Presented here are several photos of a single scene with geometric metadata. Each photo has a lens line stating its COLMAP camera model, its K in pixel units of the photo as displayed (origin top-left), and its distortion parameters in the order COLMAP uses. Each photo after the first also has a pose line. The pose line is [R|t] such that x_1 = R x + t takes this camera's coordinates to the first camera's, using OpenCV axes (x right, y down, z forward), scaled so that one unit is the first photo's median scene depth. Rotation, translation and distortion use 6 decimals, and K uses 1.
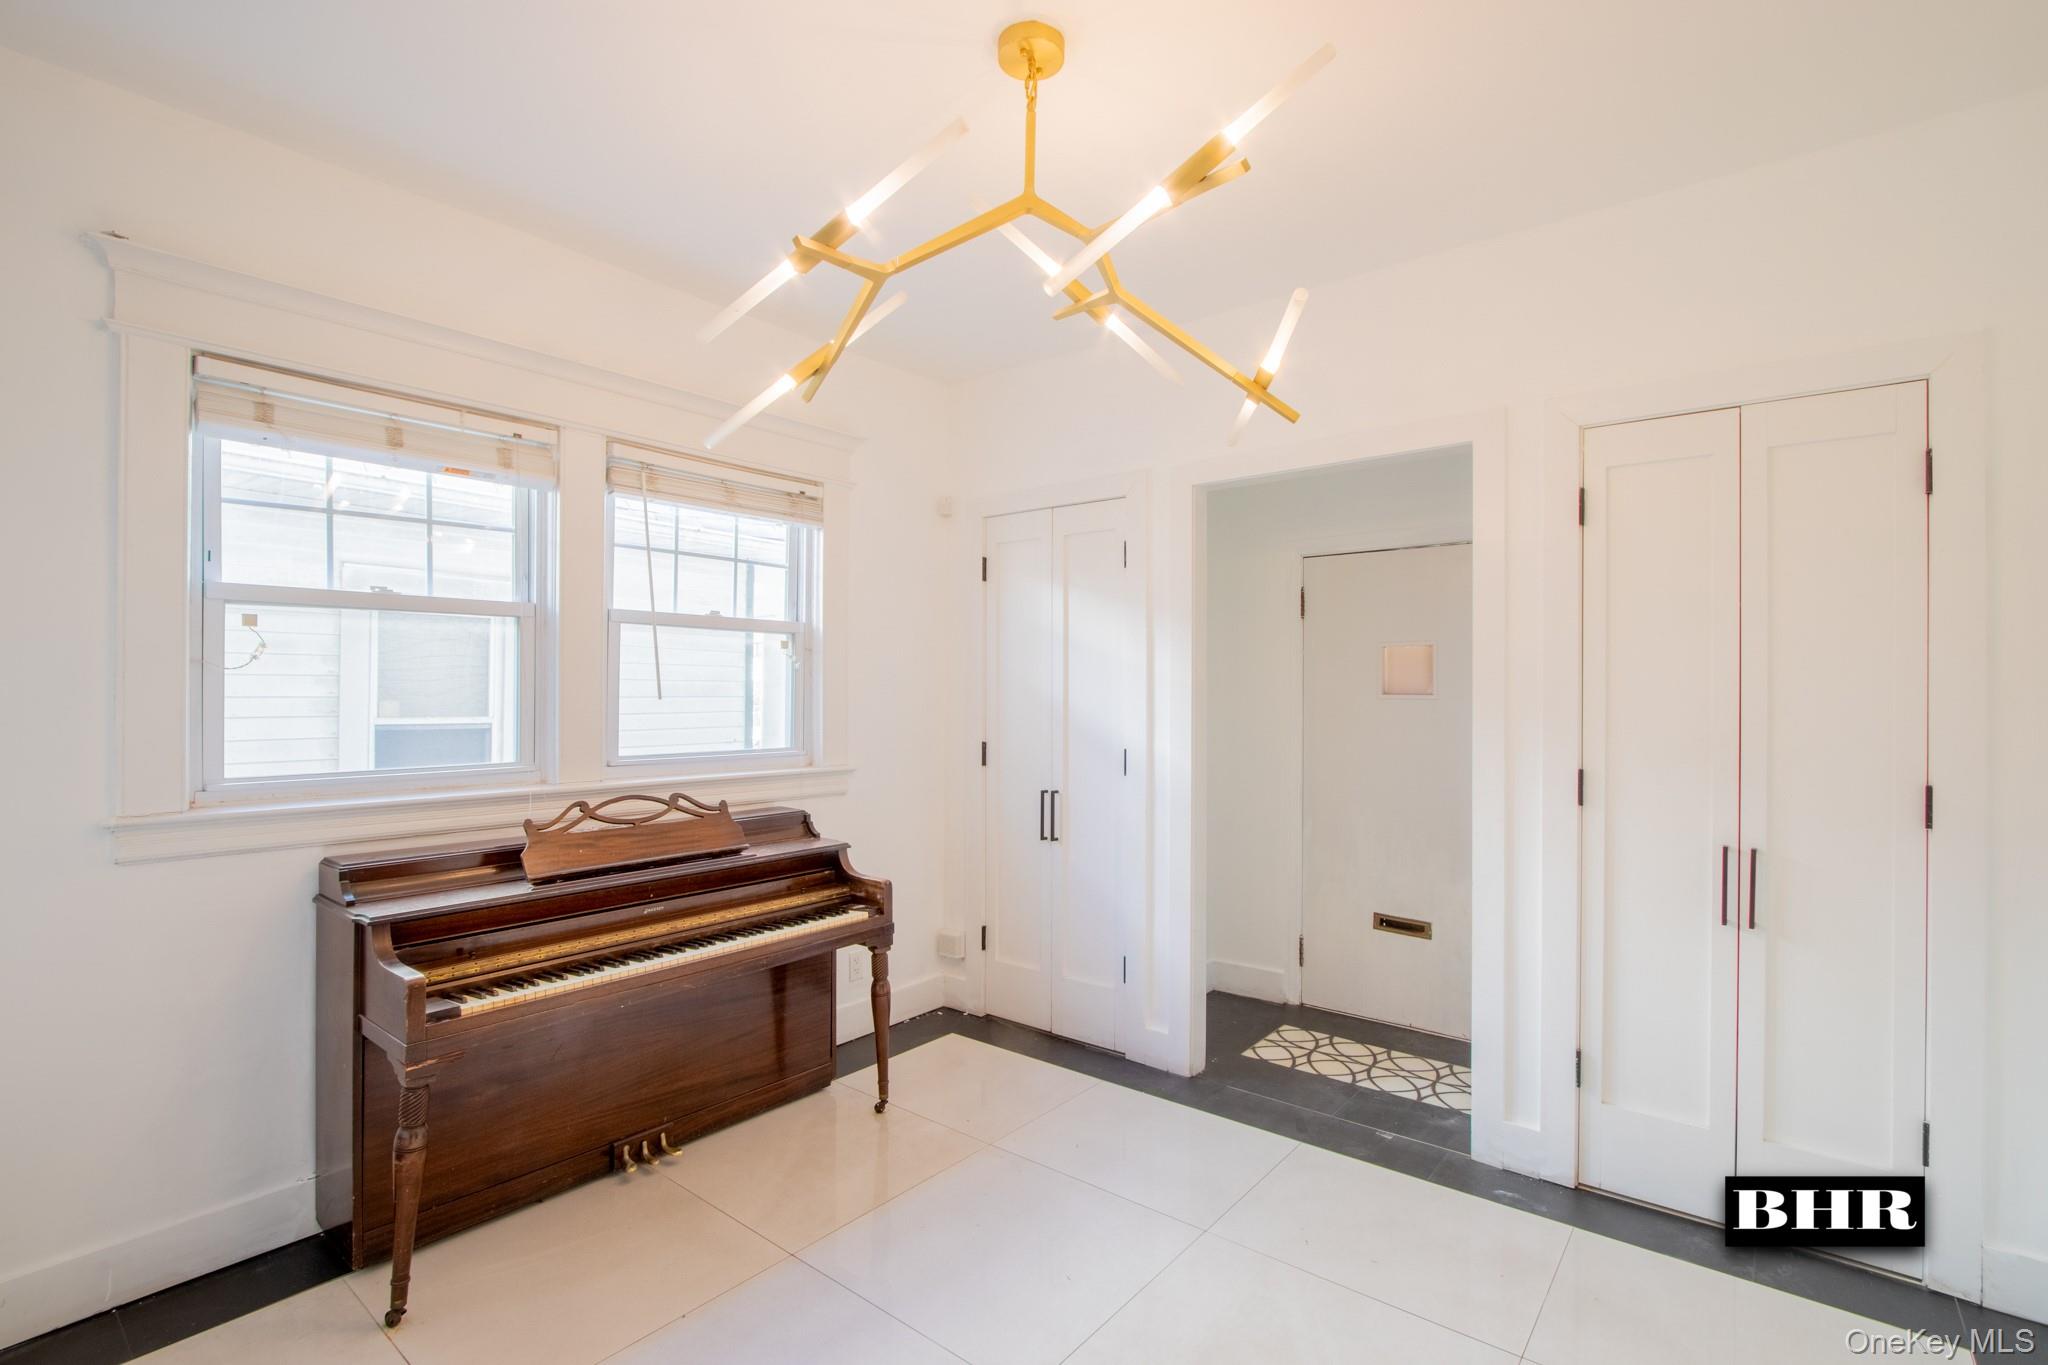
lens RADIAL K [[921.9, 0, 1016.4], [0, 921.9, 687.7], [0, 0, 1]] dist [0.107114, -0.000004]
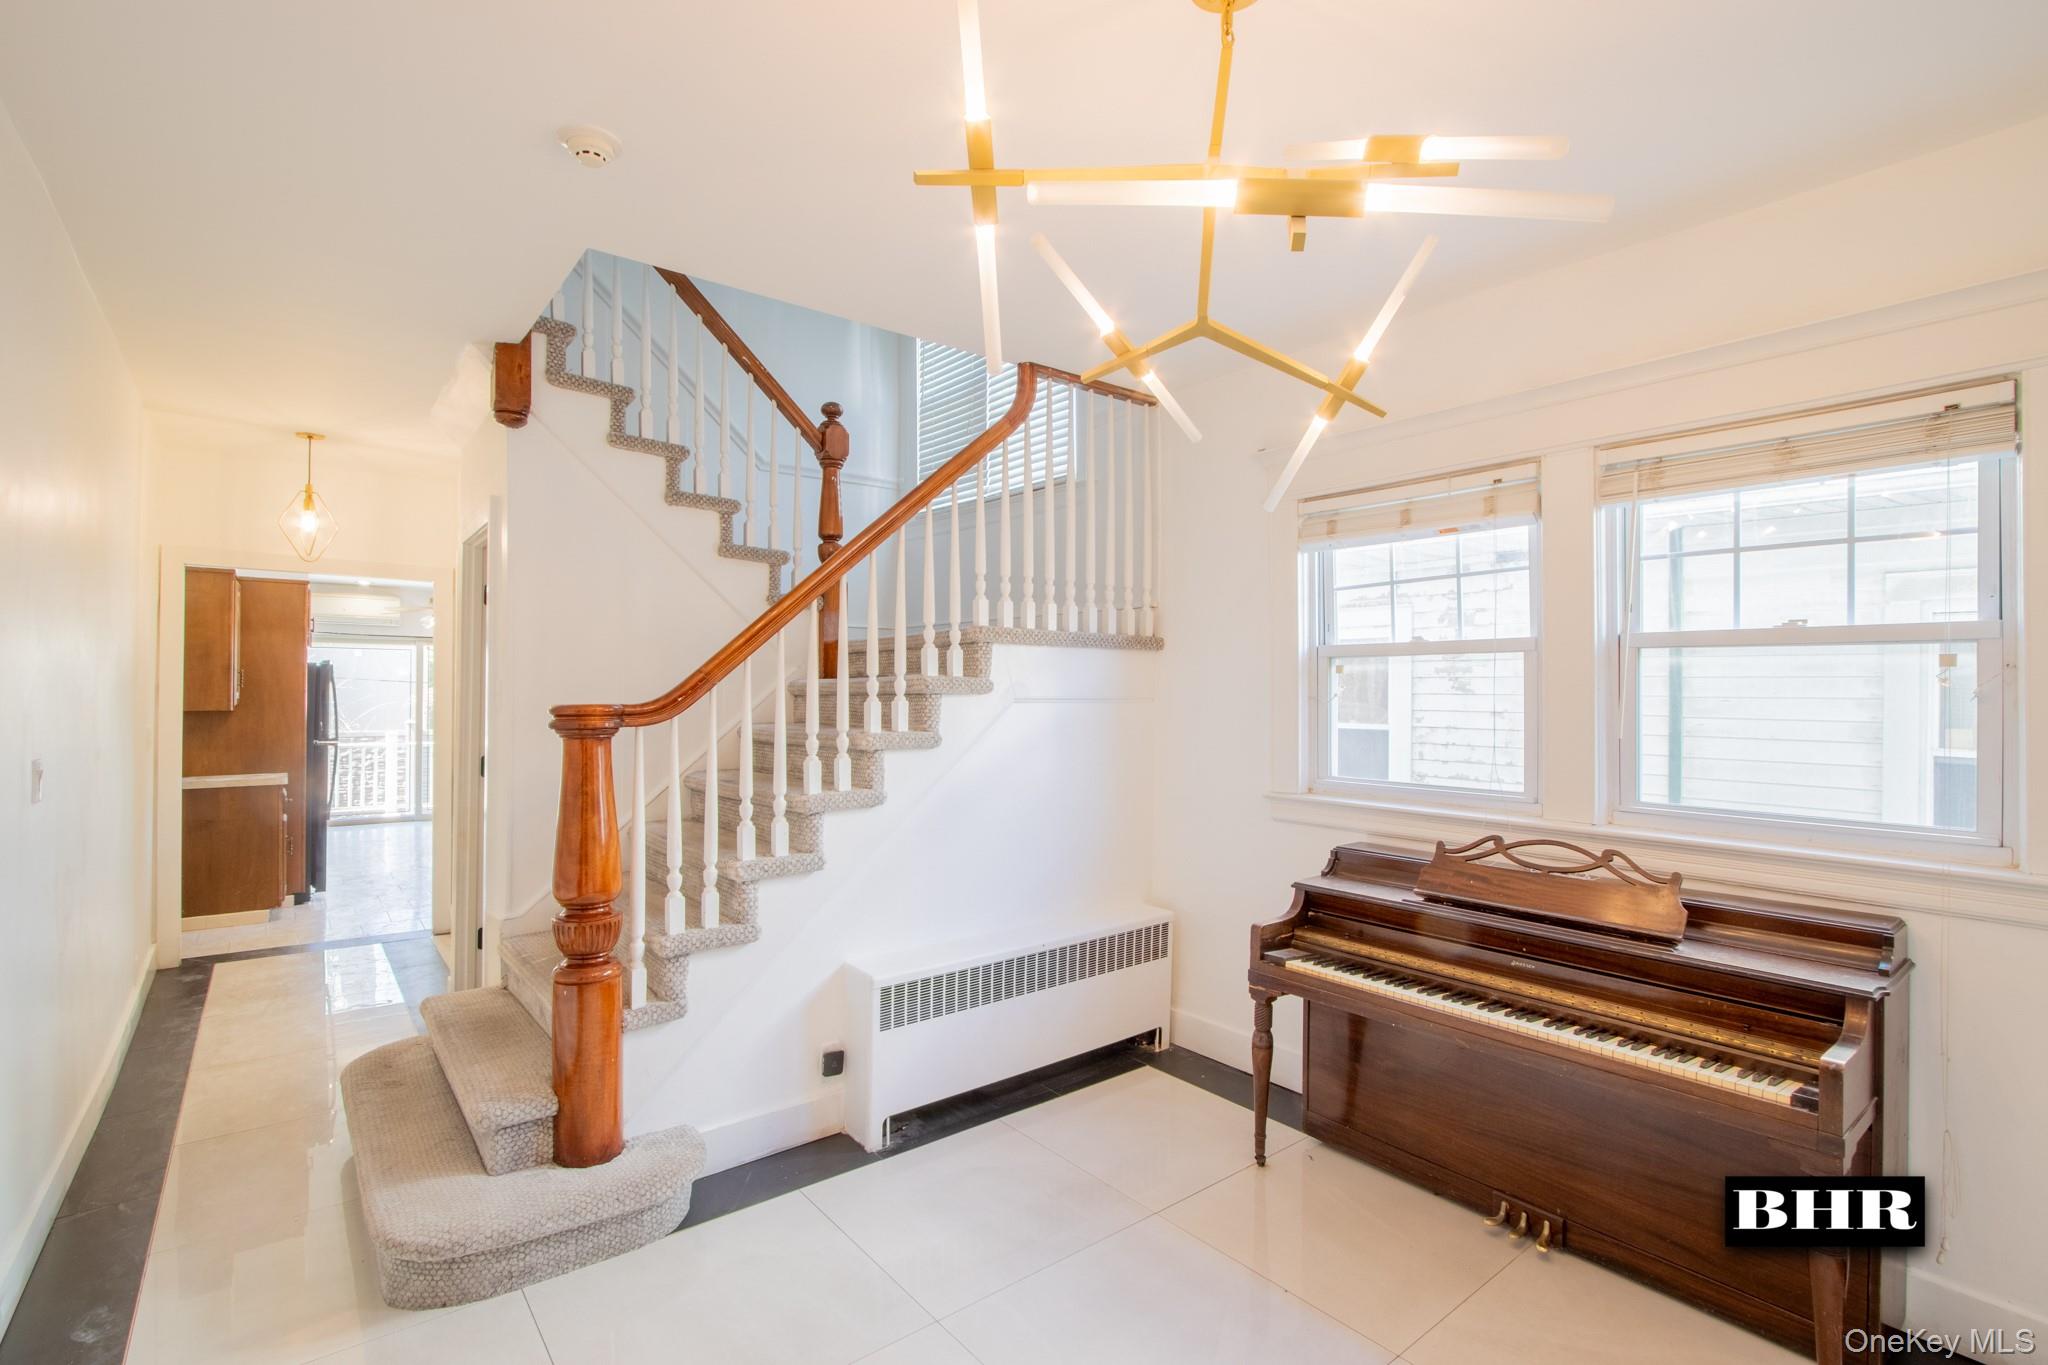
lens RADIAL K [[999.3, 0, 1024.0], [0, 999.3, 682.5], [0, 0, 1]] dist [-0.034133, -0.000026]
pose [[-0.184672, -0.032690, -0.982256, 0.621992], [-0.027173, 0.999234, -0.028147, 0.003427], [0.982425, 0.021493, -0.185419, 0.671749]]
